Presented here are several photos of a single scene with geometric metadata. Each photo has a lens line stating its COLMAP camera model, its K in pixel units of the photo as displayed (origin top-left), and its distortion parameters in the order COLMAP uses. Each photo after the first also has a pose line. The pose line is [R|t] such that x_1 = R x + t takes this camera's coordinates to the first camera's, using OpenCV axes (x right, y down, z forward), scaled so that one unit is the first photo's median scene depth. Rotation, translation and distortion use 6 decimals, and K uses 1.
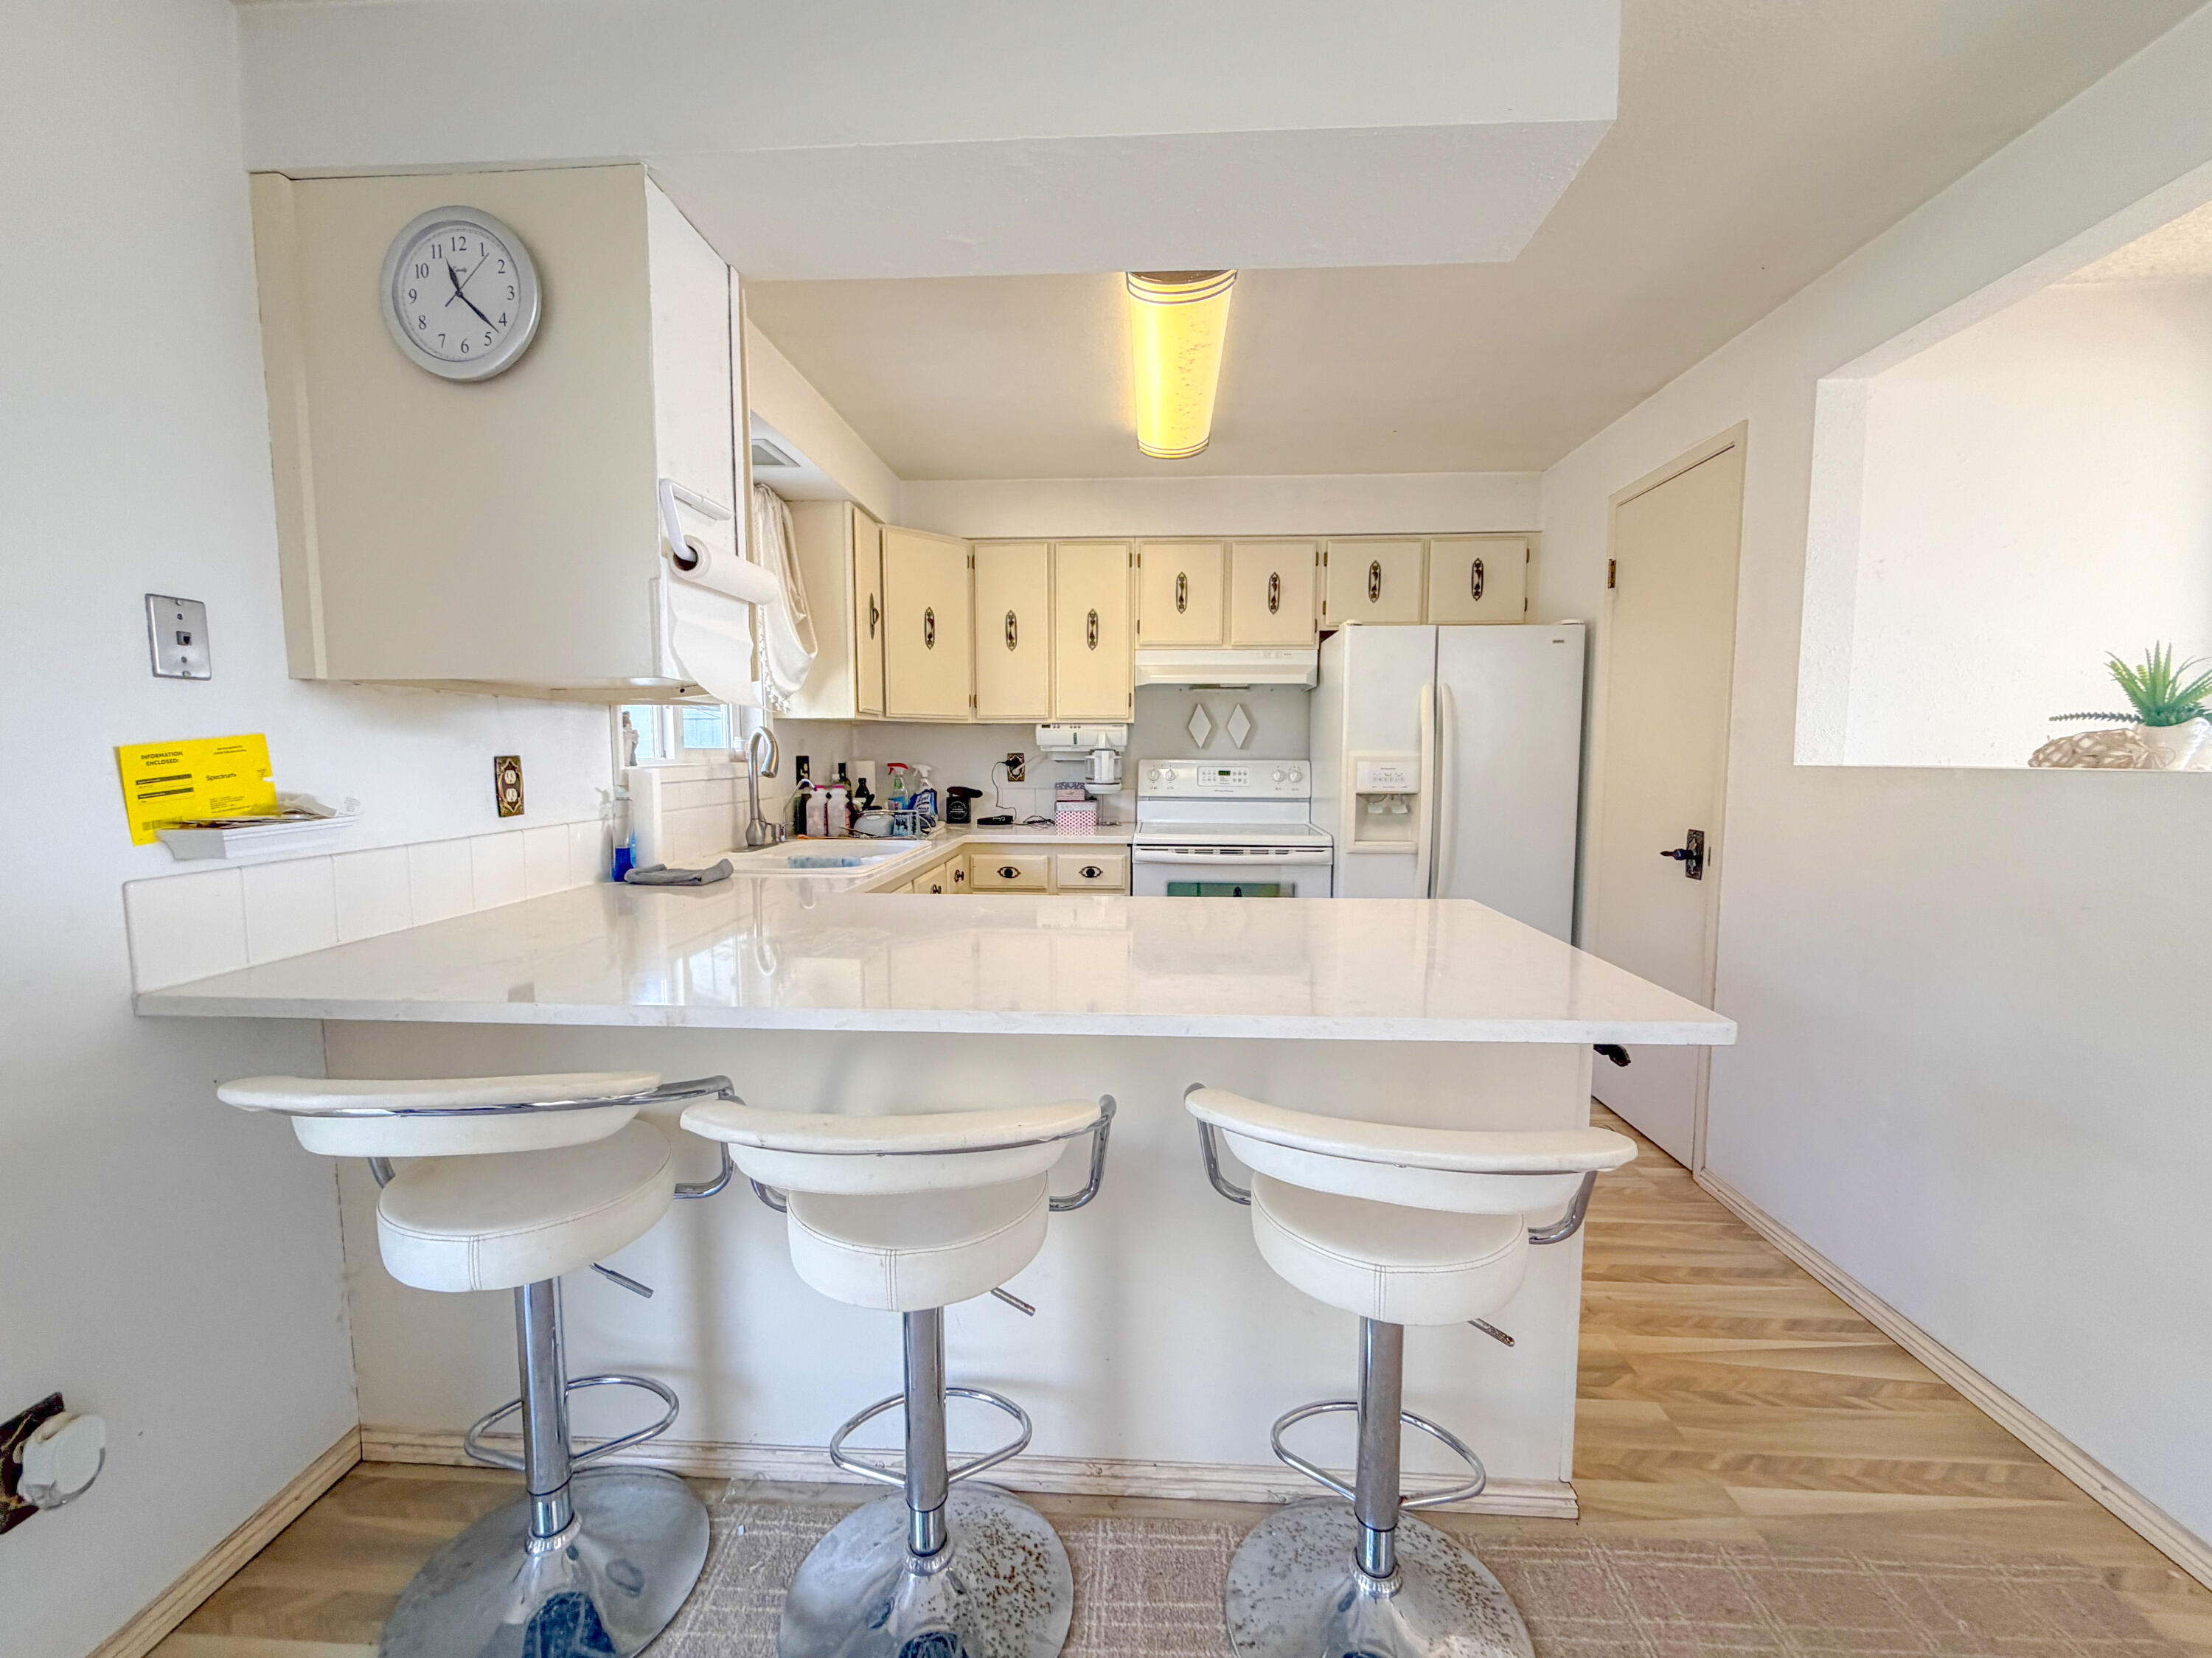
lens RADIAL K [[893.3, 0, 1097.8], [0, 893.3, 832.3], [0, 0, 1]] dist [0.000880, -0.000911]
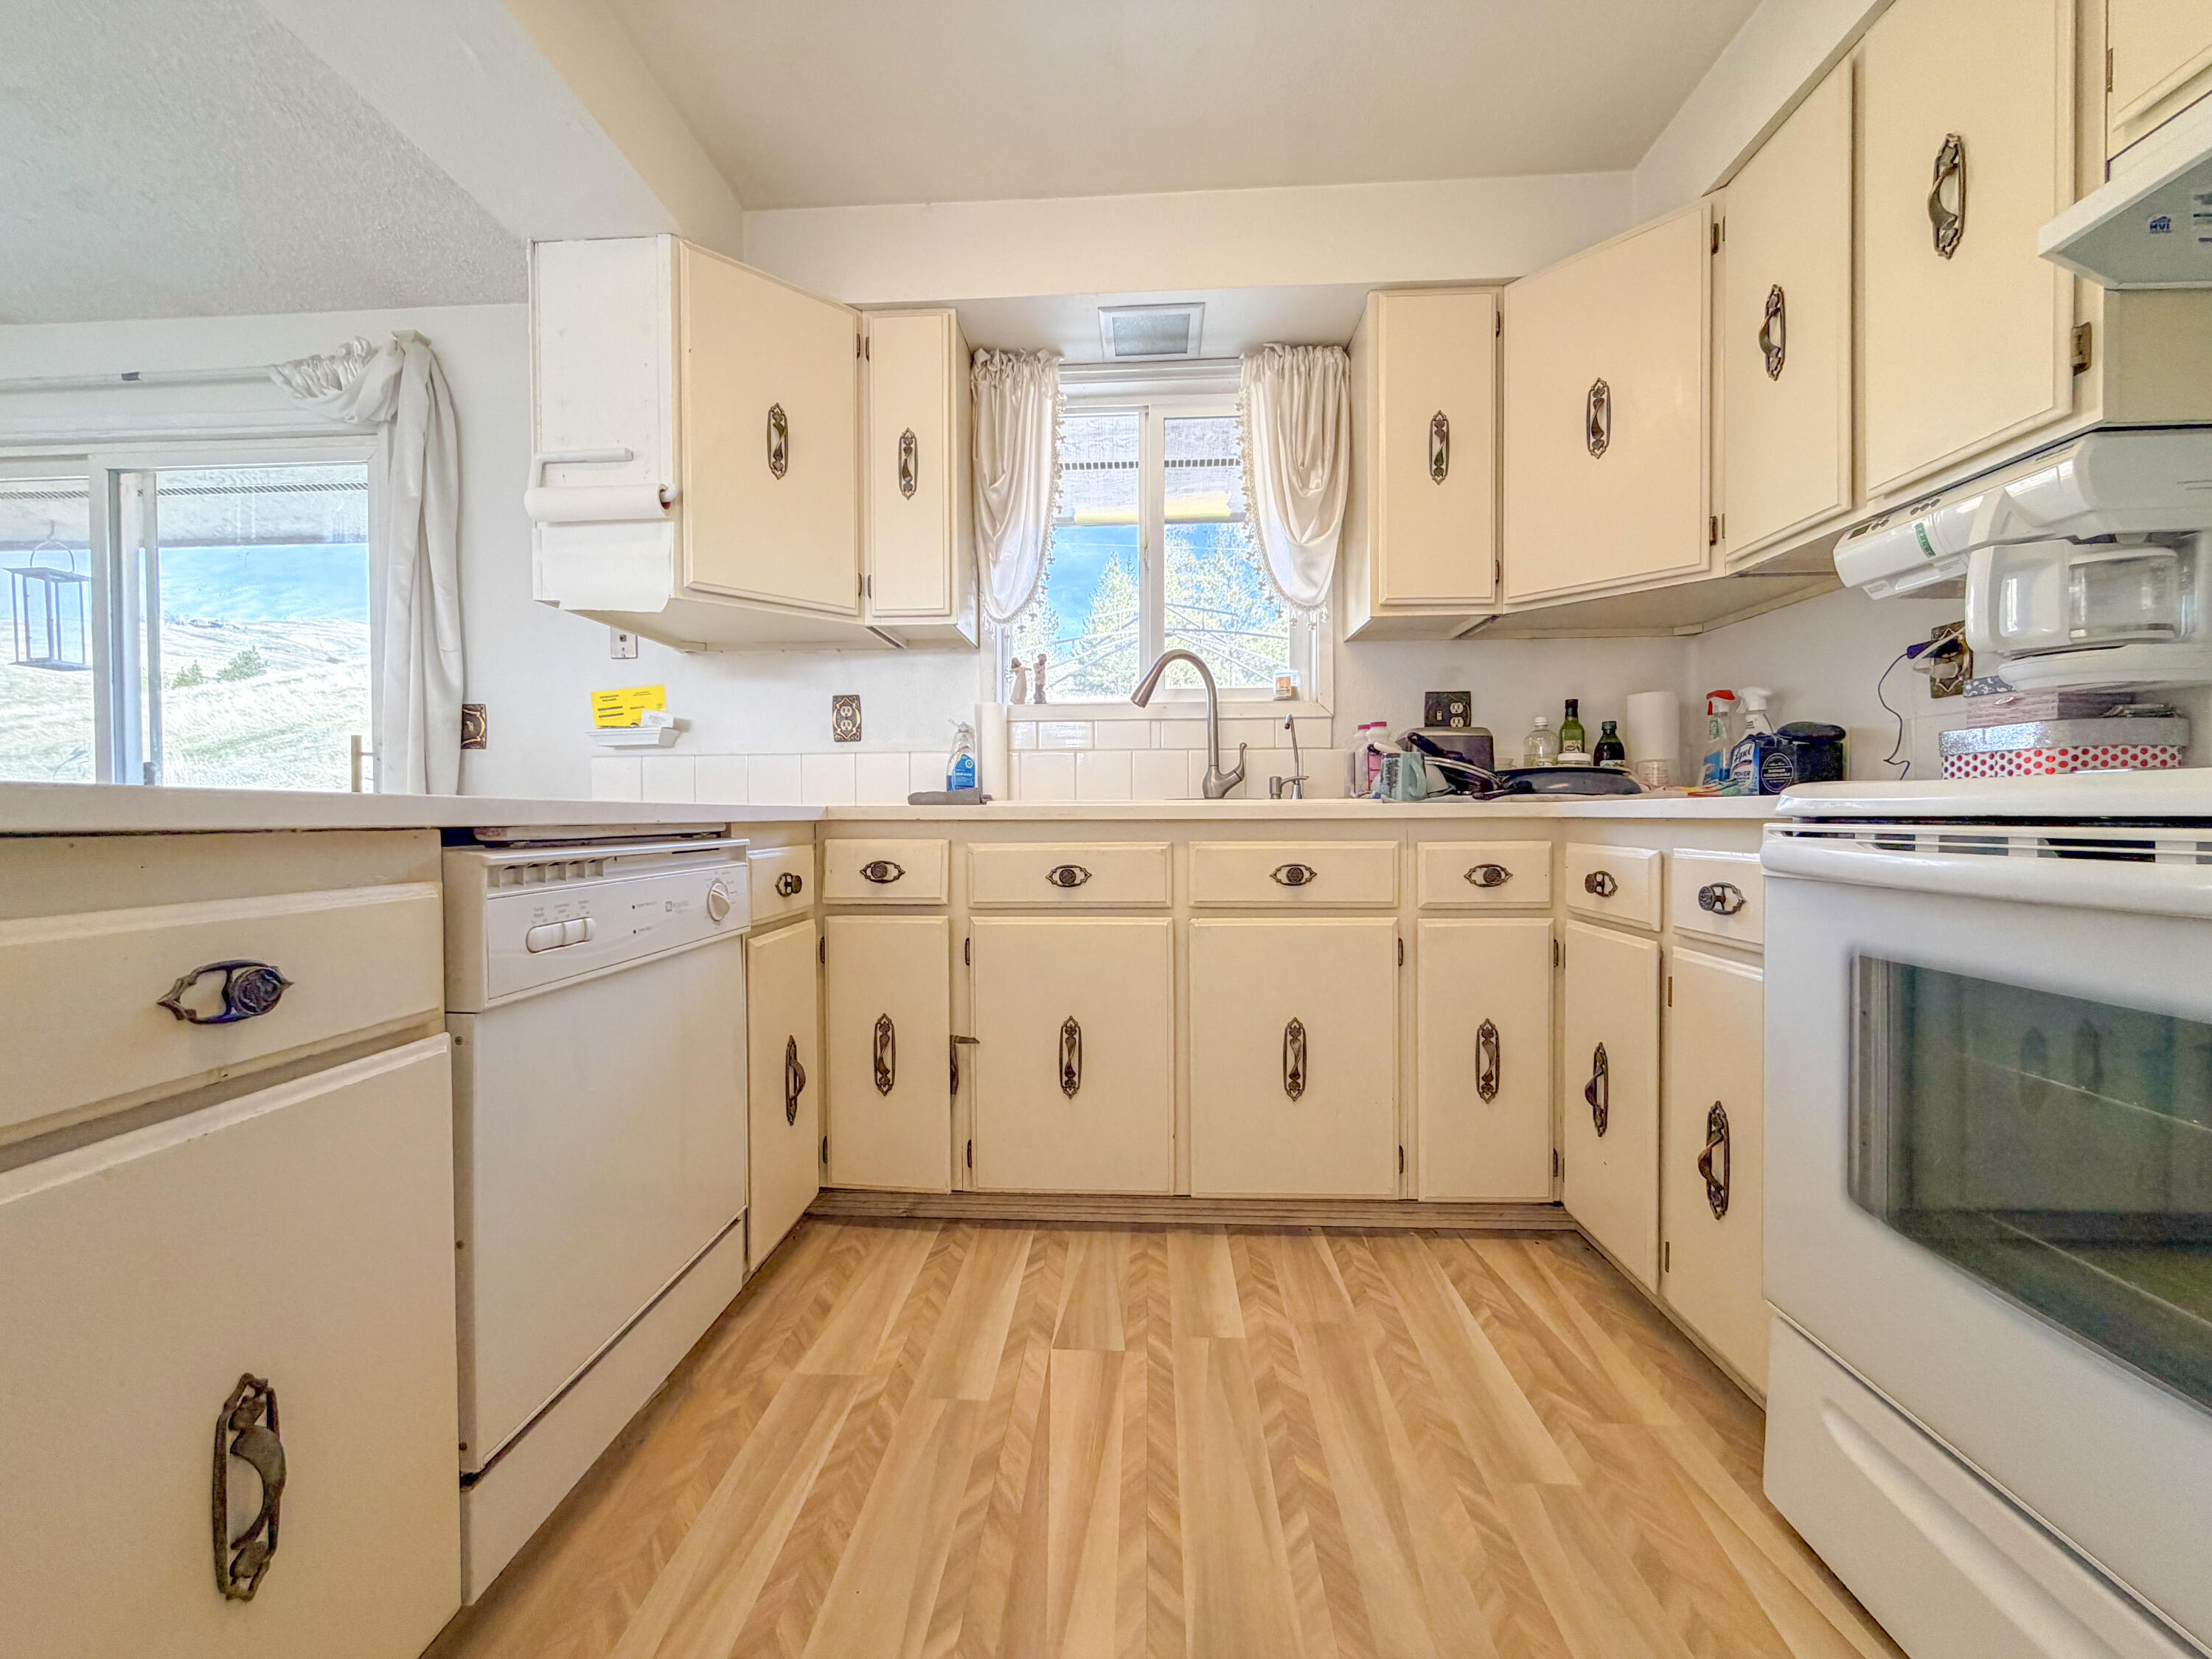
lens RADIAL K [[893.4, 0, 1101.4], [0, 893.4, 823.6], [0, 0, 1]] dist [0.000880, -0.000911]
pose [[0.009649, 0.005944, -0.999936, 0.376618], [-0.084913, 0.996375, 0.005104, 0.036417], [0.996342, 0.084858, 0.010118, 0.800271]]
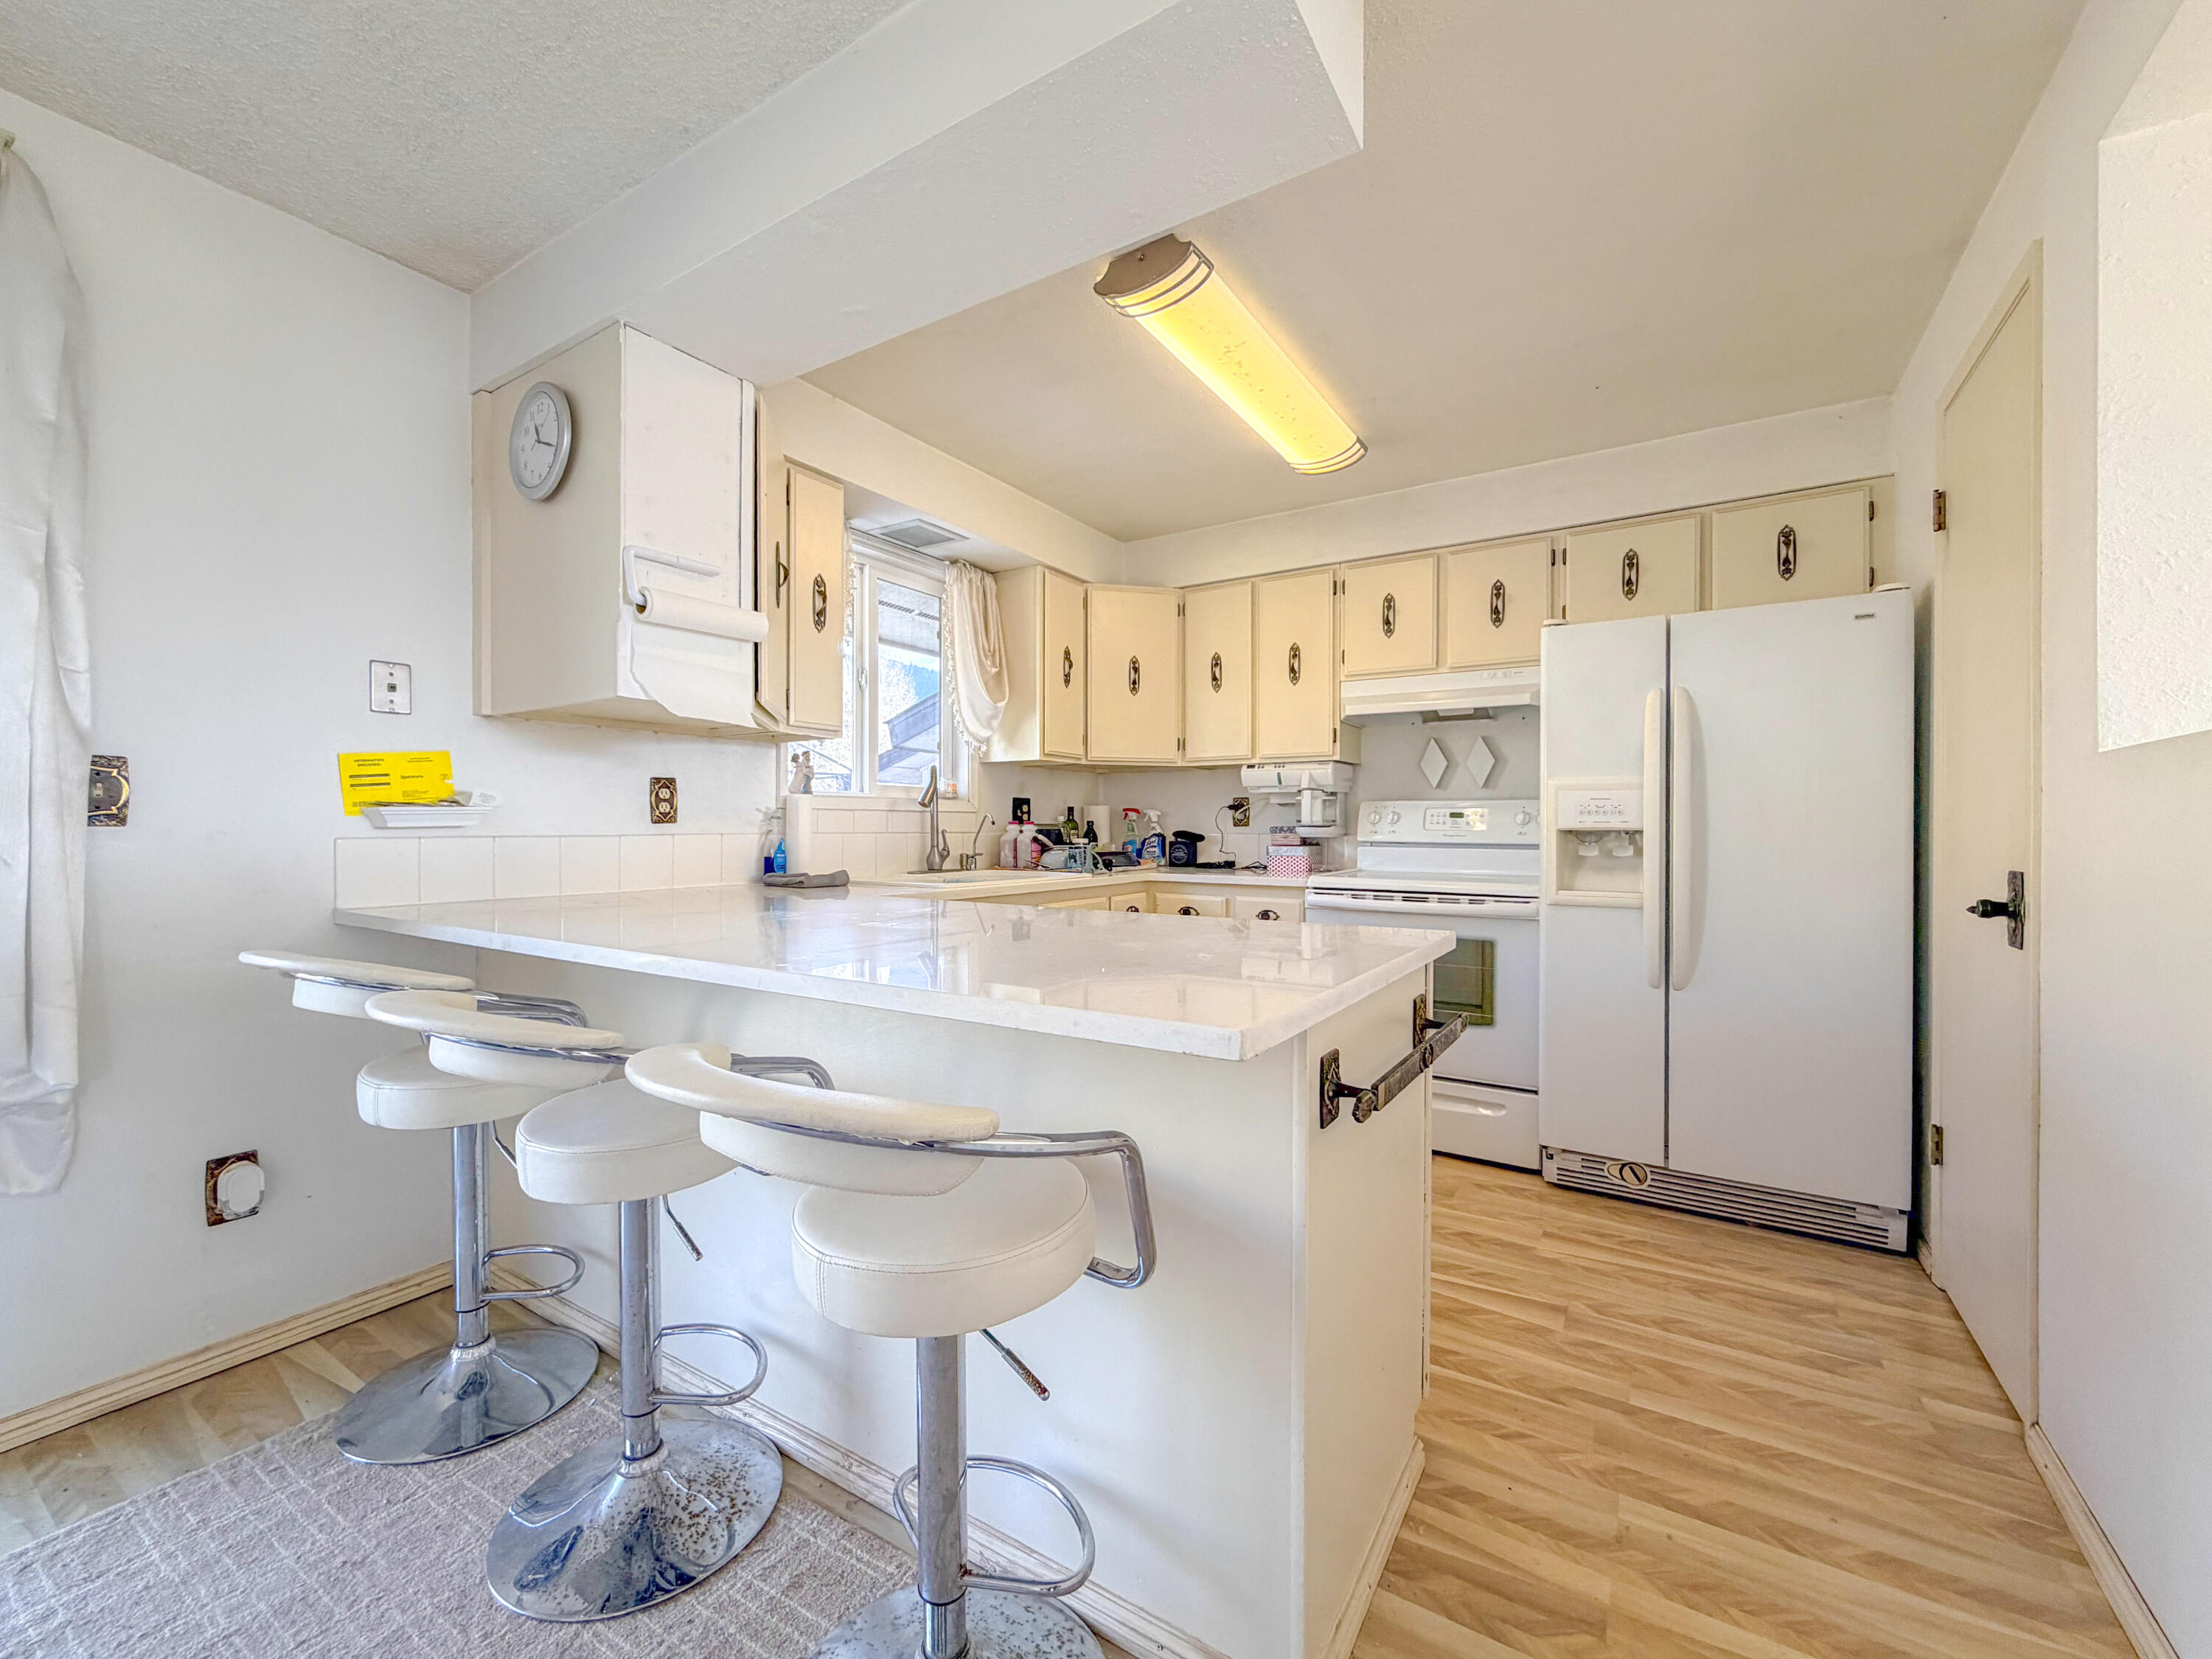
lens RADIAL K [[893.4, 0, 1109.5], [0, 893.4, 833.9], [0, 0, 1]] dist [0.000880, -0.000911]
pose [[0.874520, 0.004512, -0.484968, 0.326268], [-0.045574, 0.996297, -0.072912, 0.037305], [0.482843, 0.085865, 0.871487, 0.100612]]
